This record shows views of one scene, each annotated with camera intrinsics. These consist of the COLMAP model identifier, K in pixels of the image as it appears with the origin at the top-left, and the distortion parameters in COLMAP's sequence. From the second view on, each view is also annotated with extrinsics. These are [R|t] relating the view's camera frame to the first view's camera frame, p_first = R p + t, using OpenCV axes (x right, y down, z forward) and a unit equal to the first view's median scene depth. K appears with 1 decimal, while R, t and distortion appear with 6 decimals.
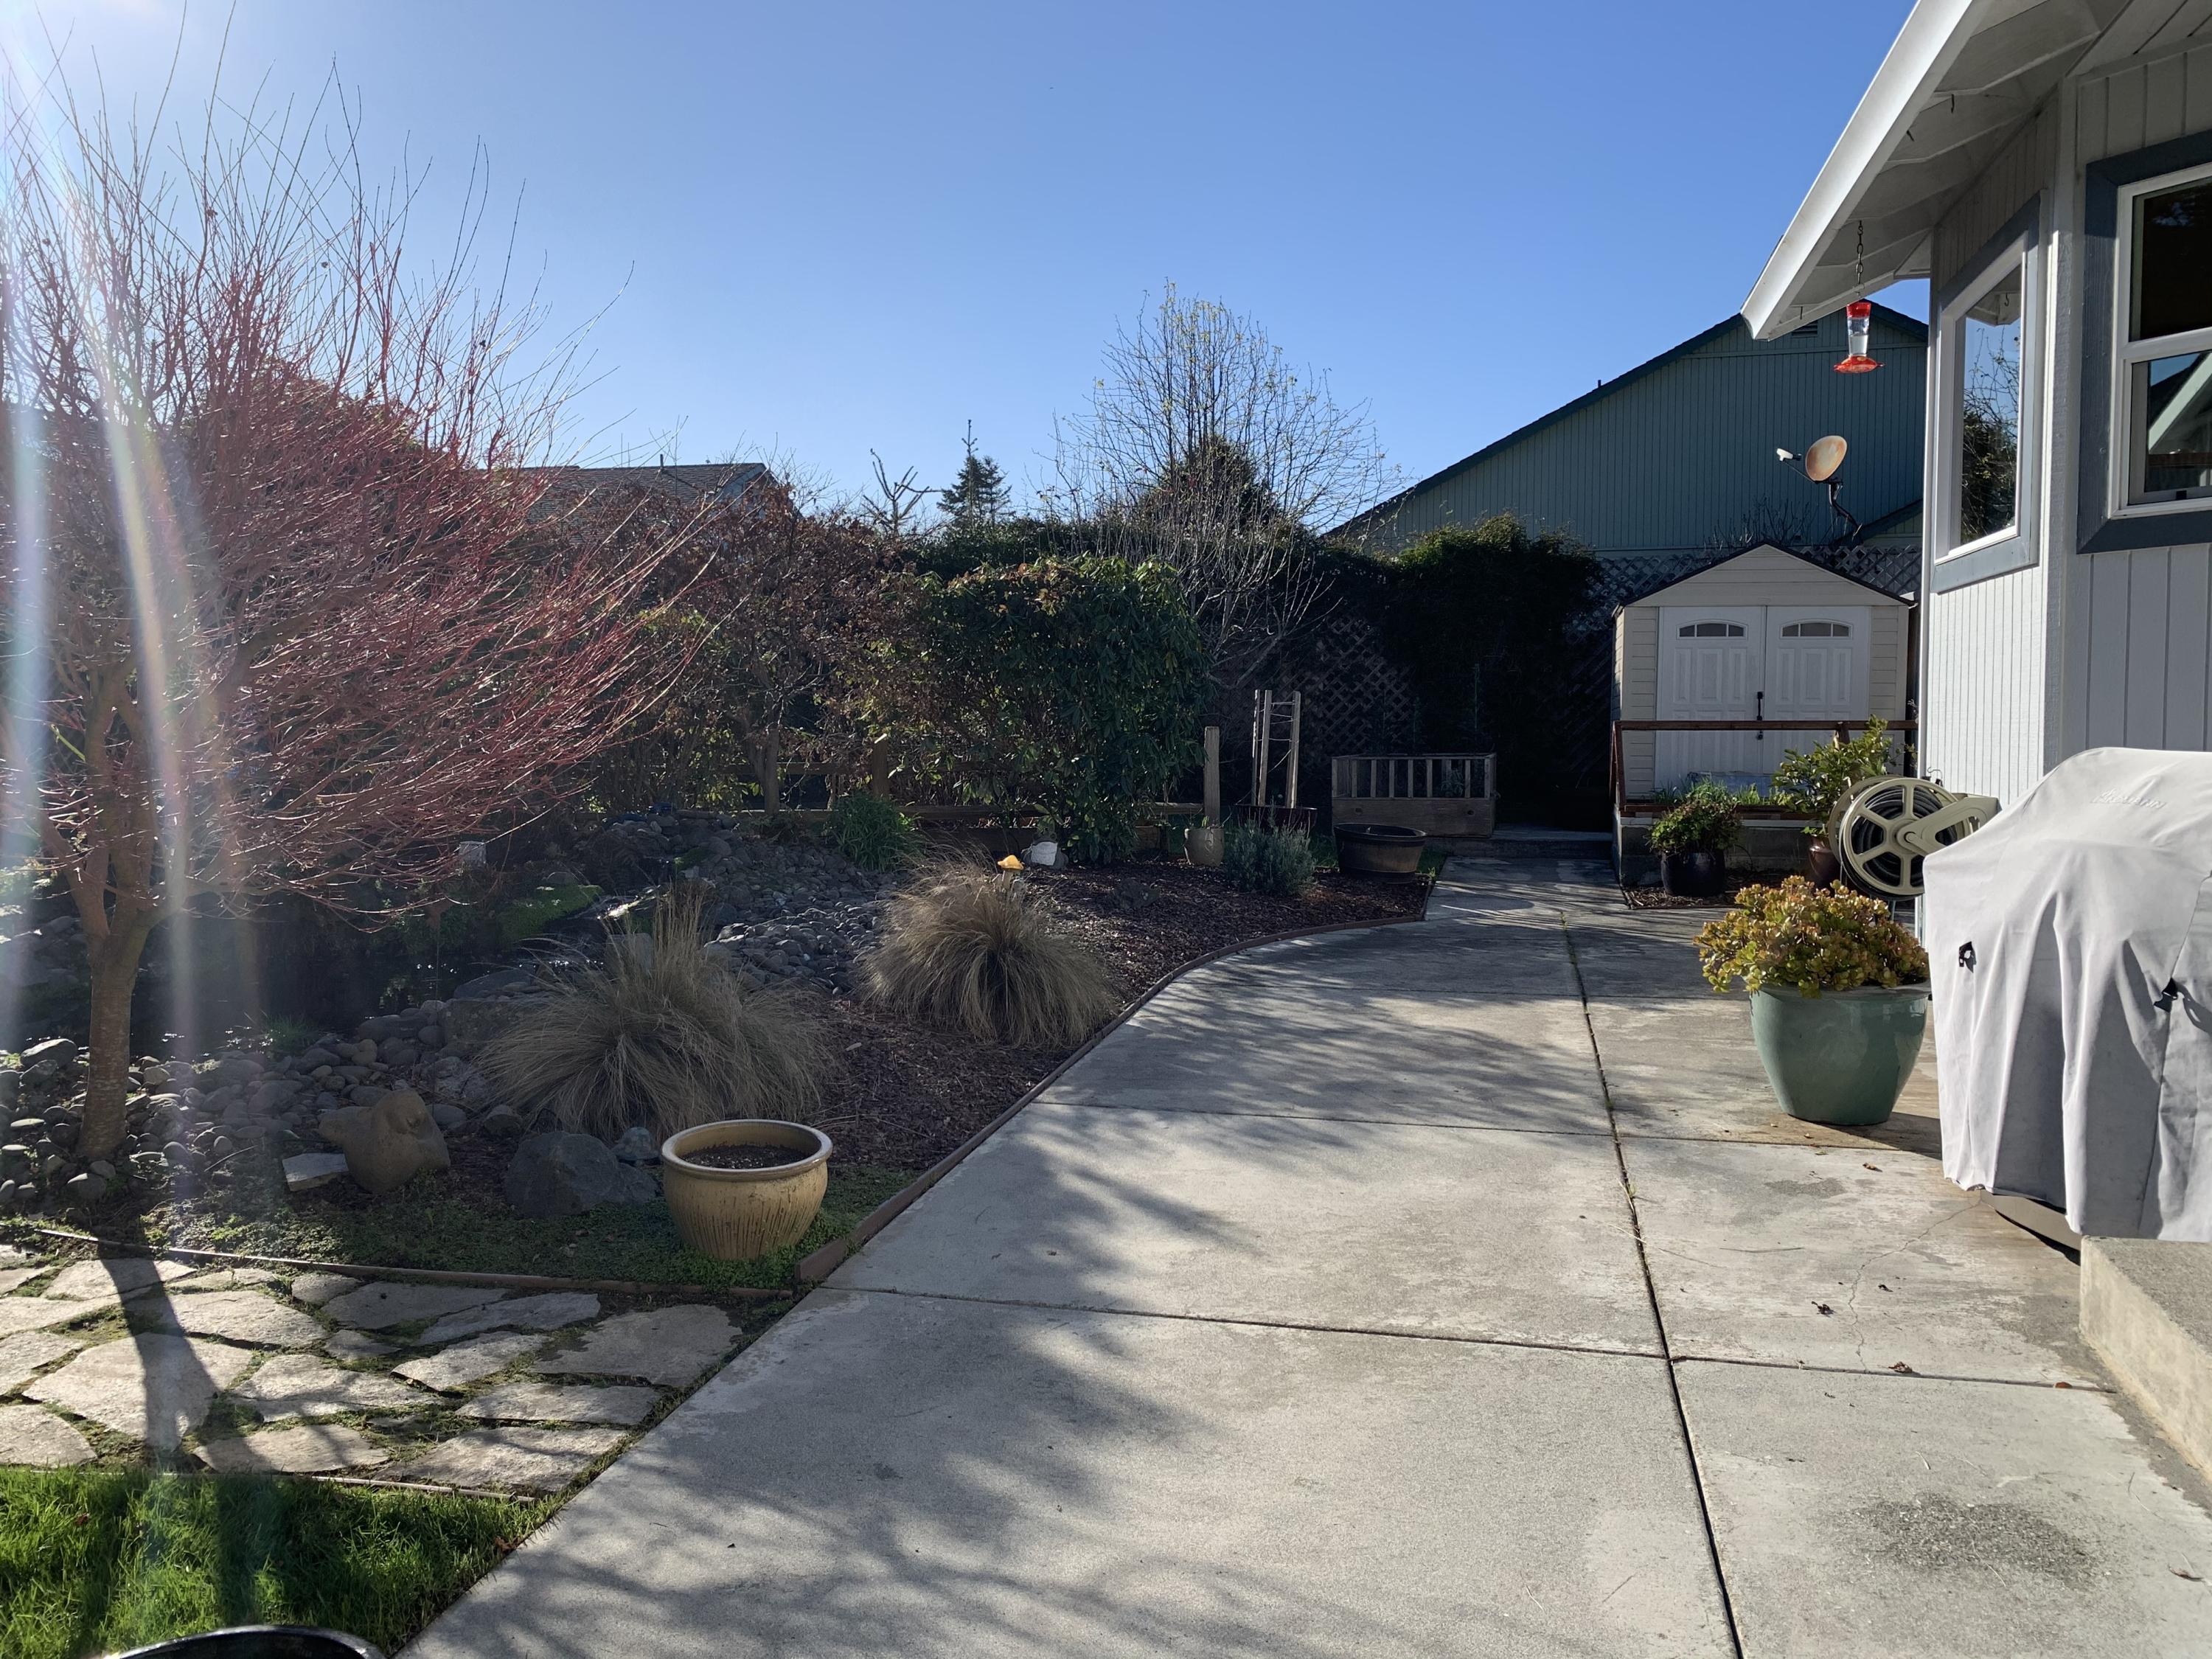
lens RADIAL K [[1723.7, 0, 1110.6], [0, 1723.7, 823.0], [0, 0, 1]] dist [0.049042, -0.065112]
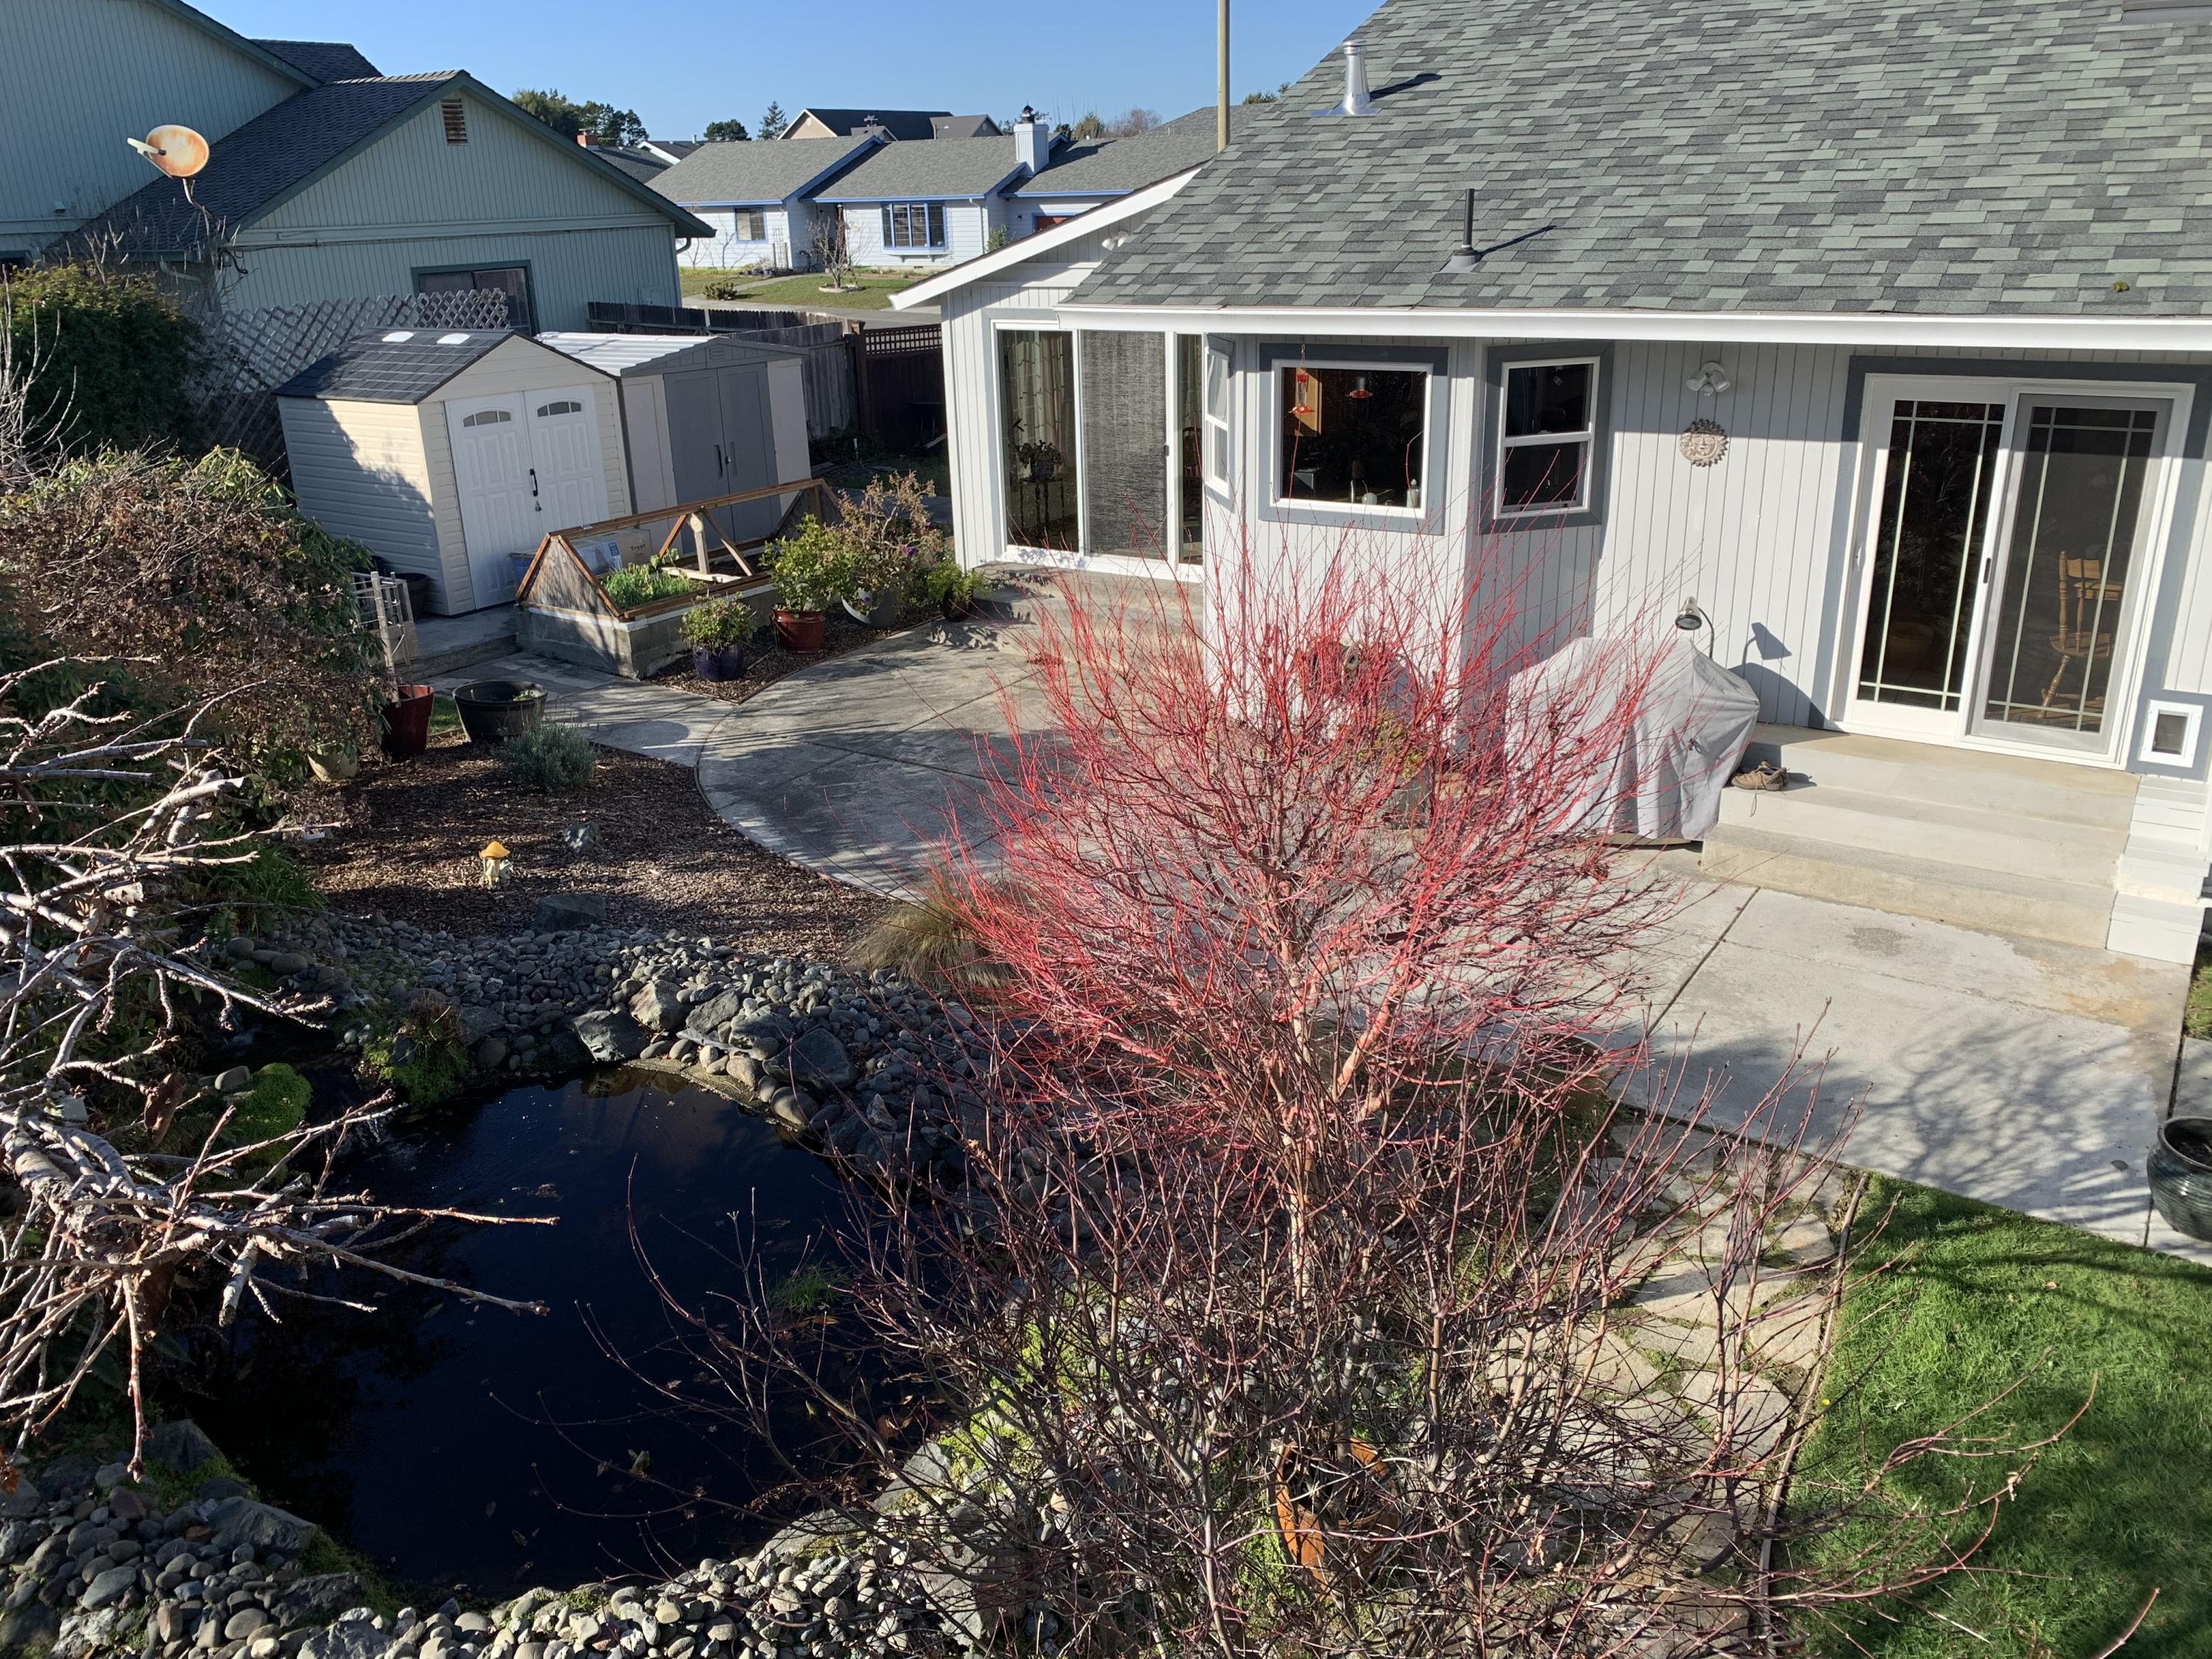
lens RADIAL K [[1723.7, 0, 1107.8], [0, 1723.7, 820.5], [0, 0, 1]] dist [0.049042, -0.065112]
pose [[0.295932, -0.335262, 0.894441, -1.958459], [0.064147, 0.941243, 0.331582, -0.688487], [-0.953053, -0.040750, 0.300050, 0.972096]]
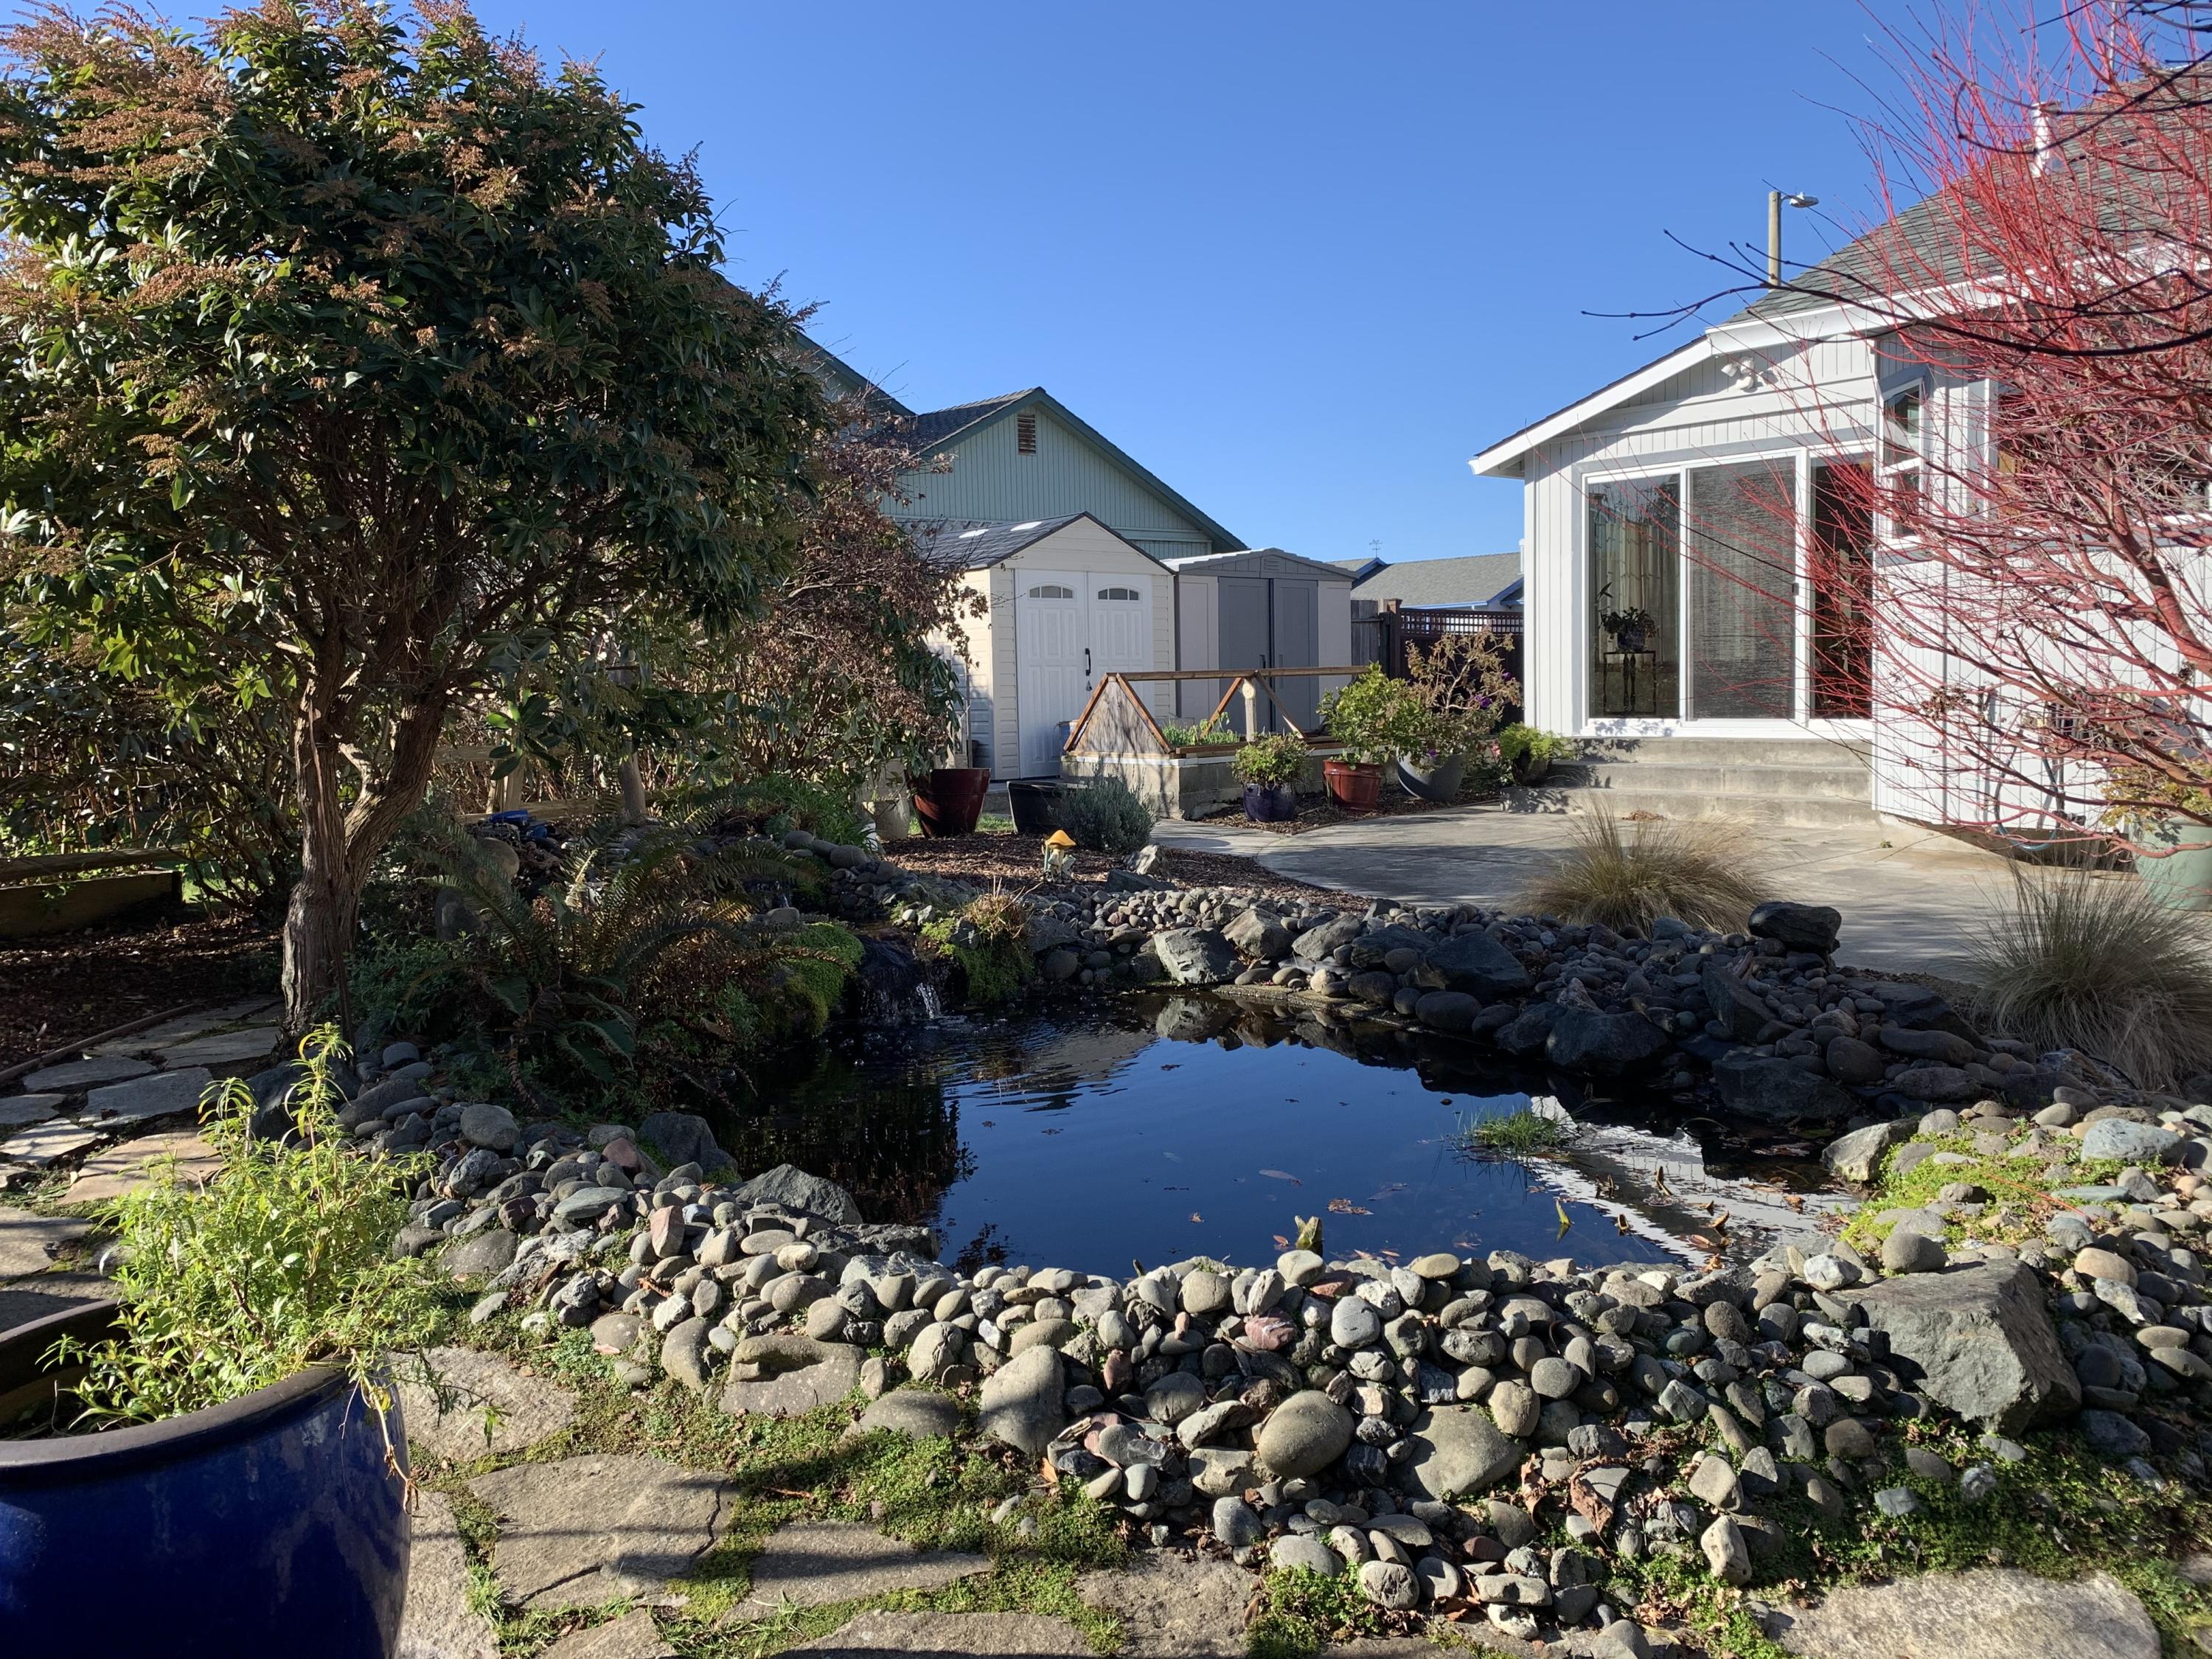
lens RADIAL K [[1723.7, 0, 1086.6], [0, 1723.7, 841.8], [0, 0, 1]] dist [0.049042, -0.065112]
pose [[0.549449, -0.100322, 0.829482, -1.825303], [0.058146, 0.994950, 0.081818, -0.141331], [-0.833501, 0.003276, 0.552508, 1.269572]]
